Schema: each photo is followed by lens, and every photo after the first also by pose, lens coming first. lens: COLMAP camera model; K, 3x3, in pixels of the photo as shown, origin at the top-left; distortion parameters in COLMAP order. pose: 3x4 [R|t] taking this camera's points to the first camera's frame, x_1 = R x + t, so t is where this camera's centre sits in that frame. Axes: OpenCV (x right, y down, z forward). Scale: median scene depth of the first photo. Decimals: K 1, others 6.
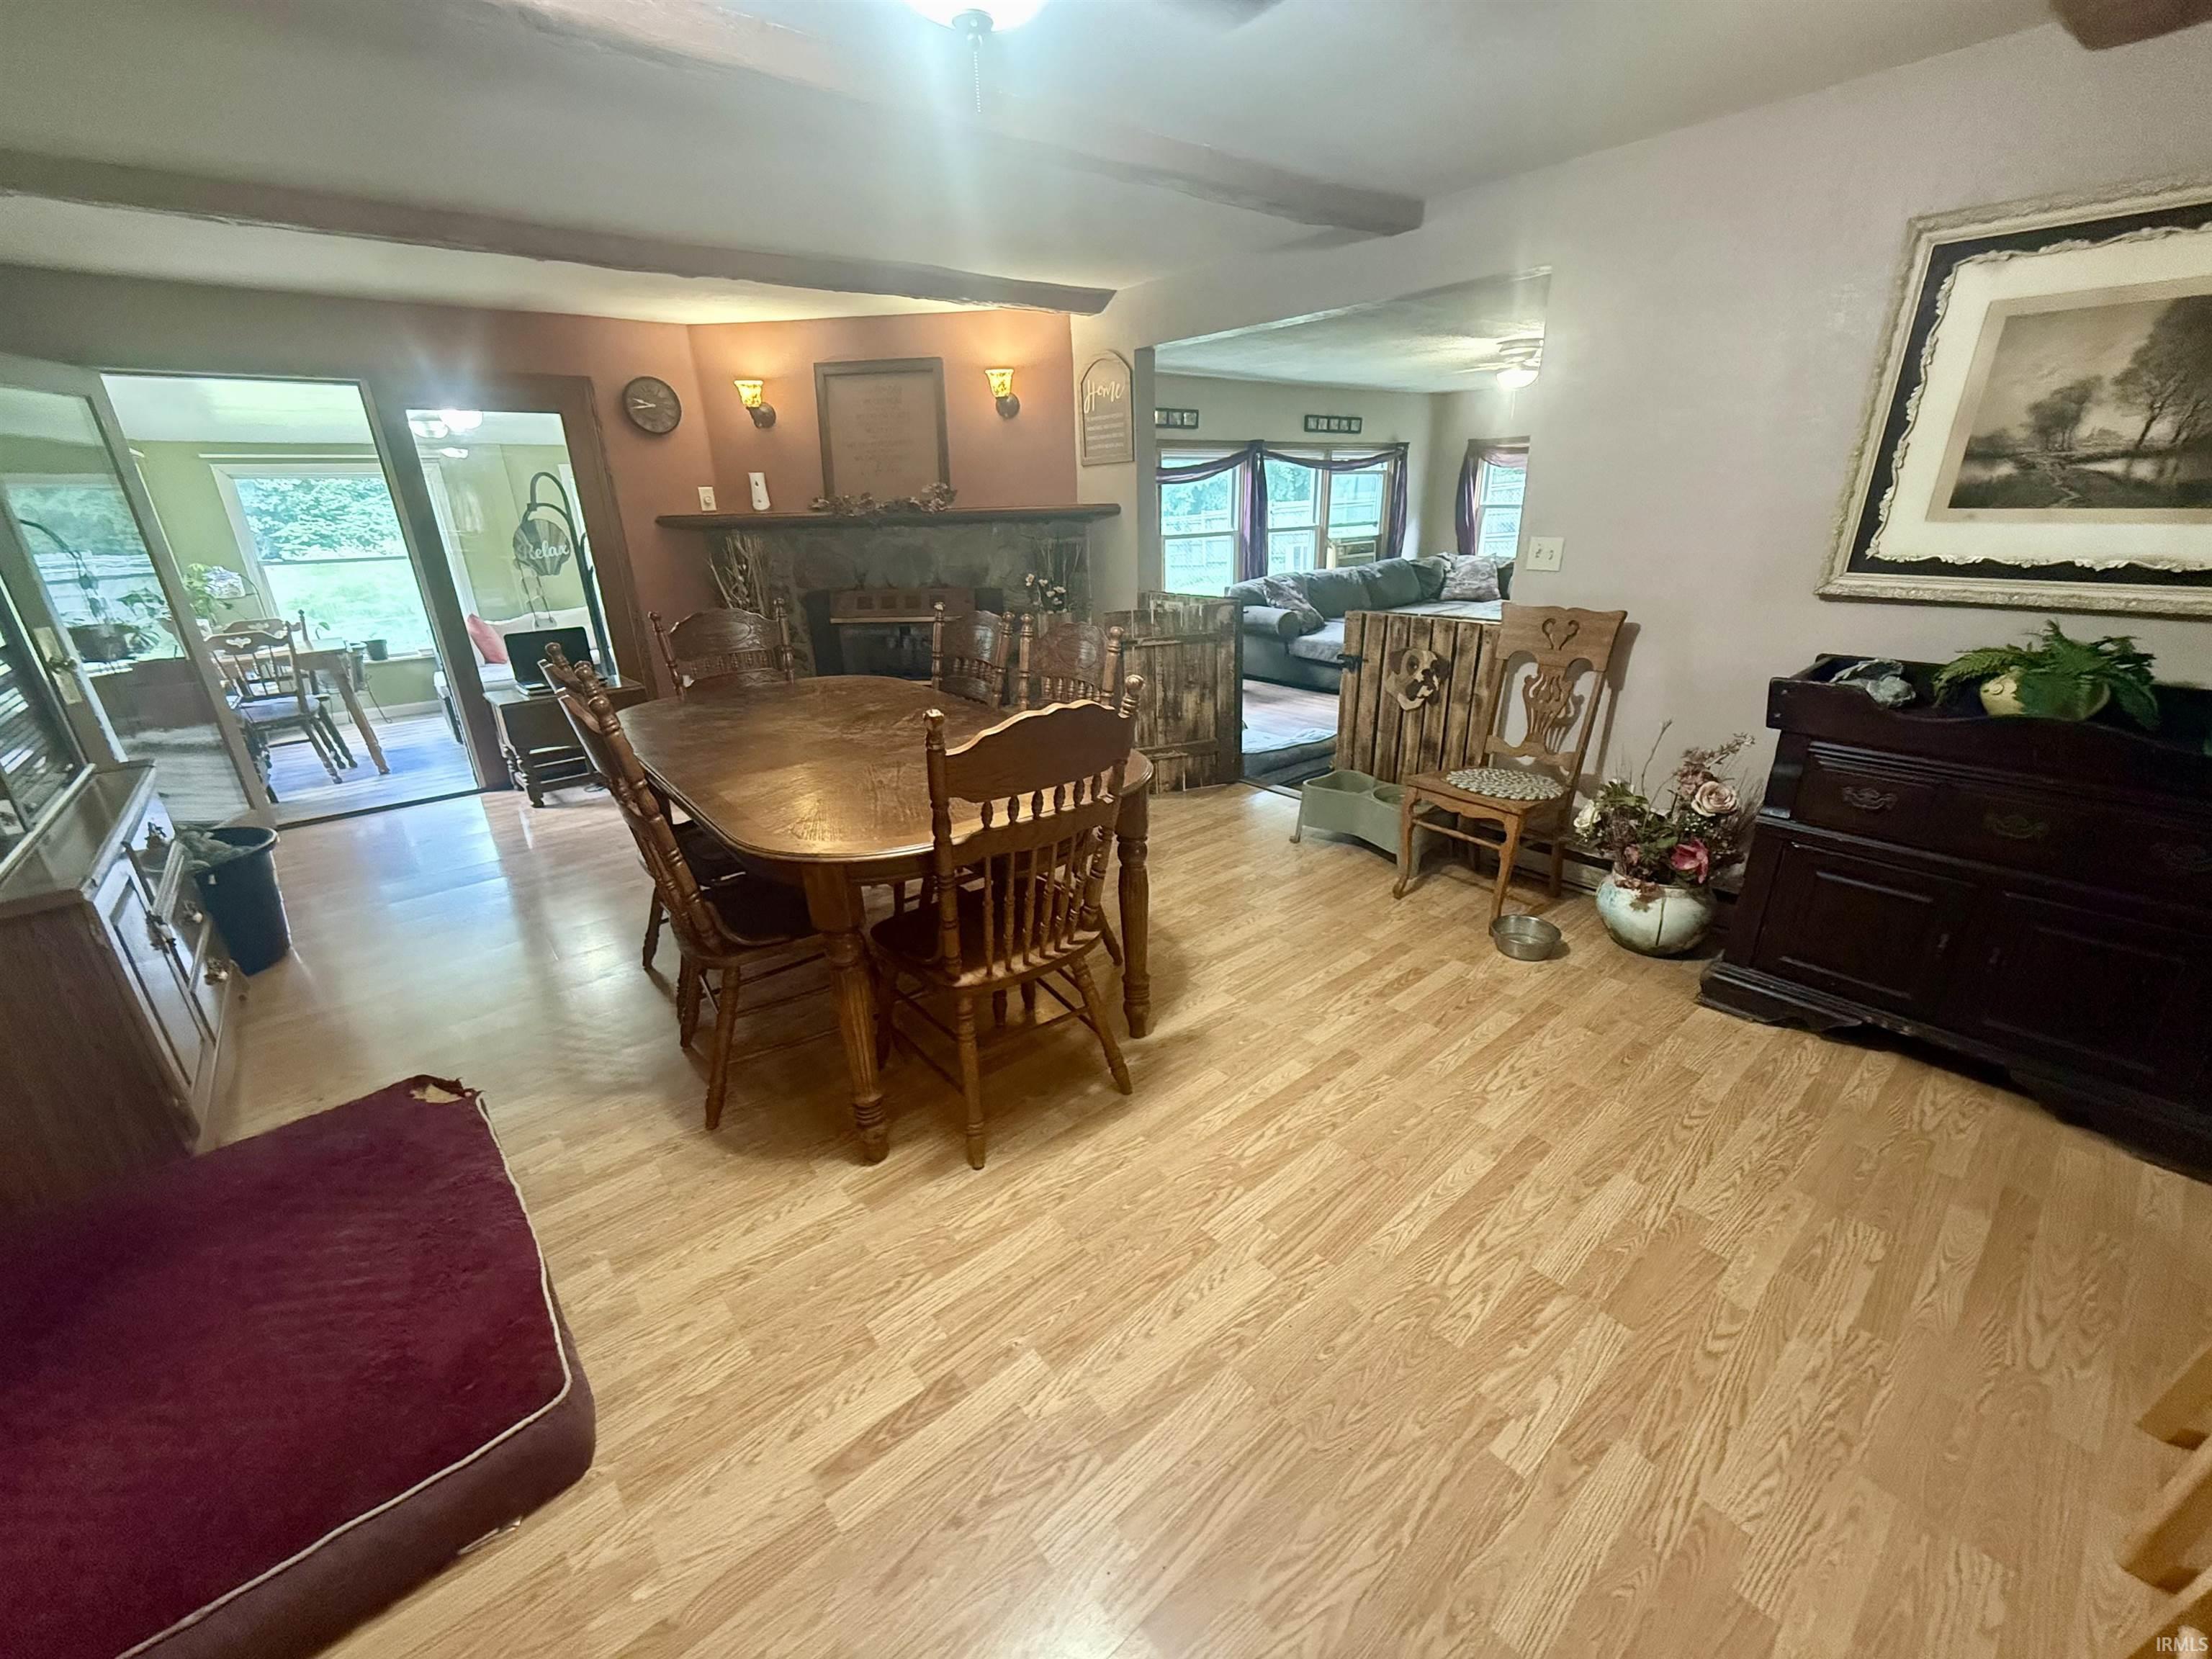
lens RADIAL K [[886.9, 0, 1109.0], [0, 886.9, 829.4], [0, 0, 1]] dist [0.001696, -0.000053]
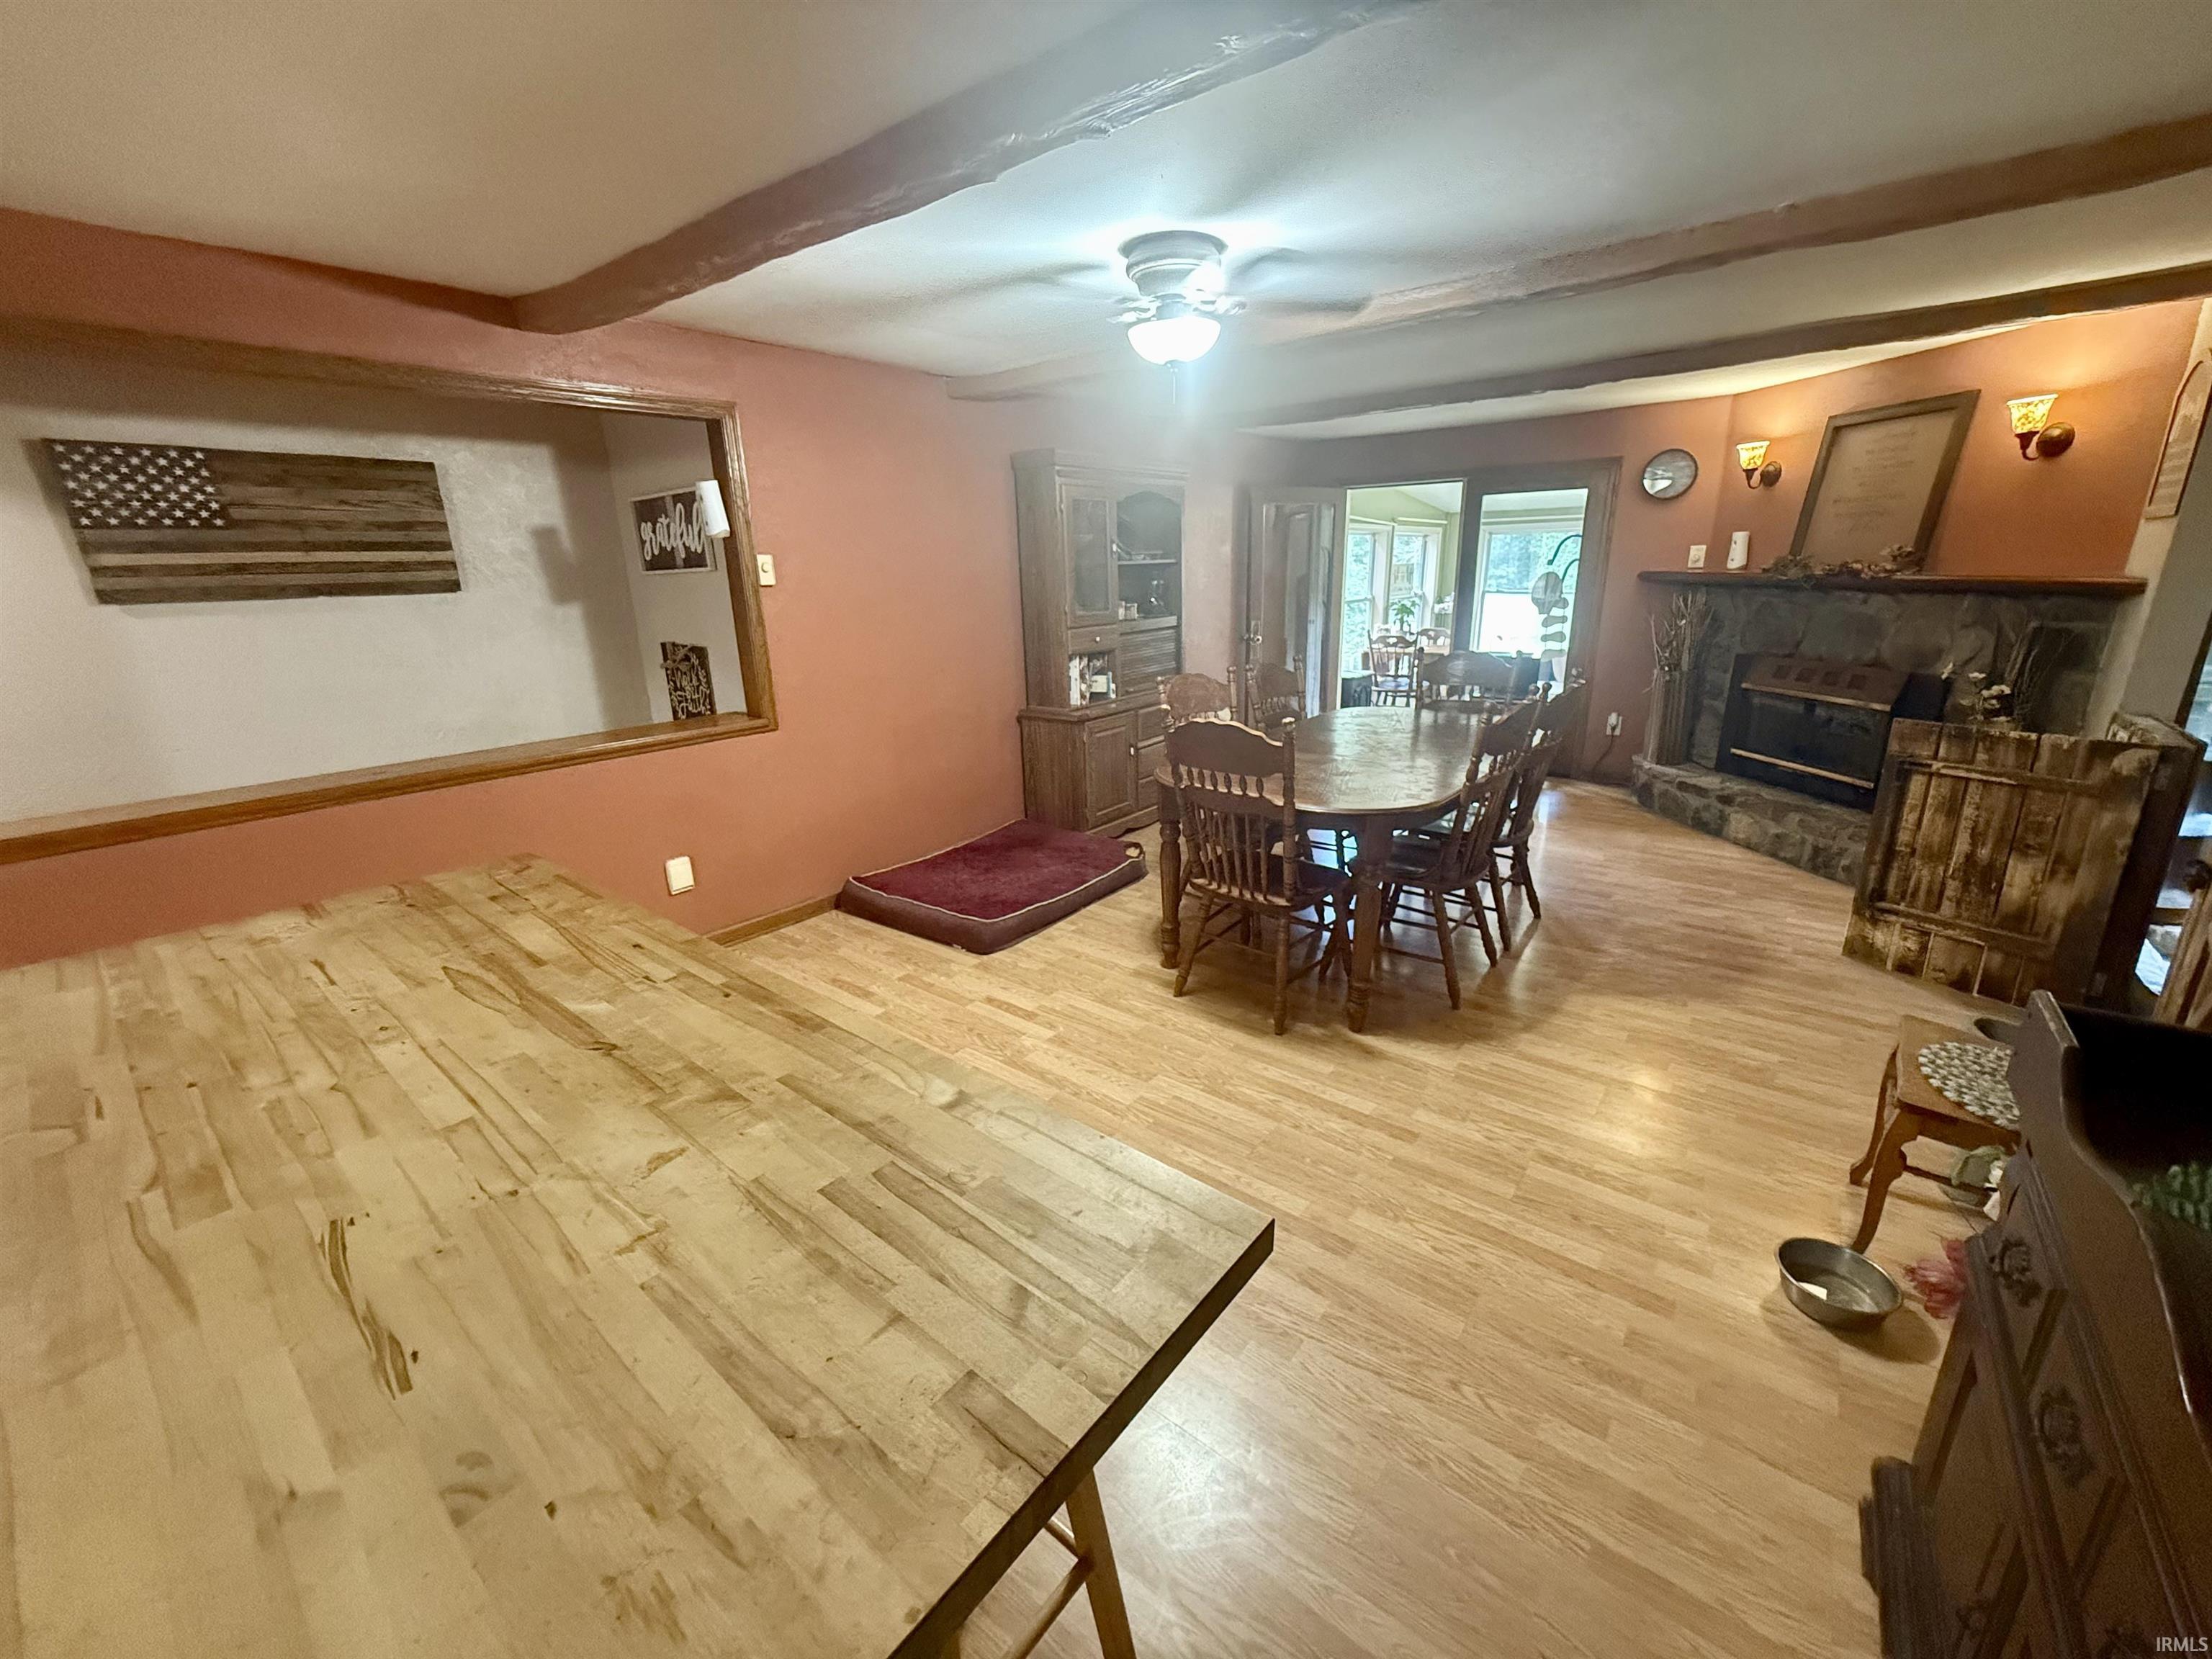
lens RADIAL K [[886.9, 0, 1109.0], [0, 886.9, 829.4], [0, 0, 1]] dist [0.001696, -0.000053]
pose [[0.199857, 0.303497, -0.931637, 0.870352], [-0.327107, 0.916936, 0.228536, -0.157172], [0.923611, 0.259071, 0.282532, 0.251849]]
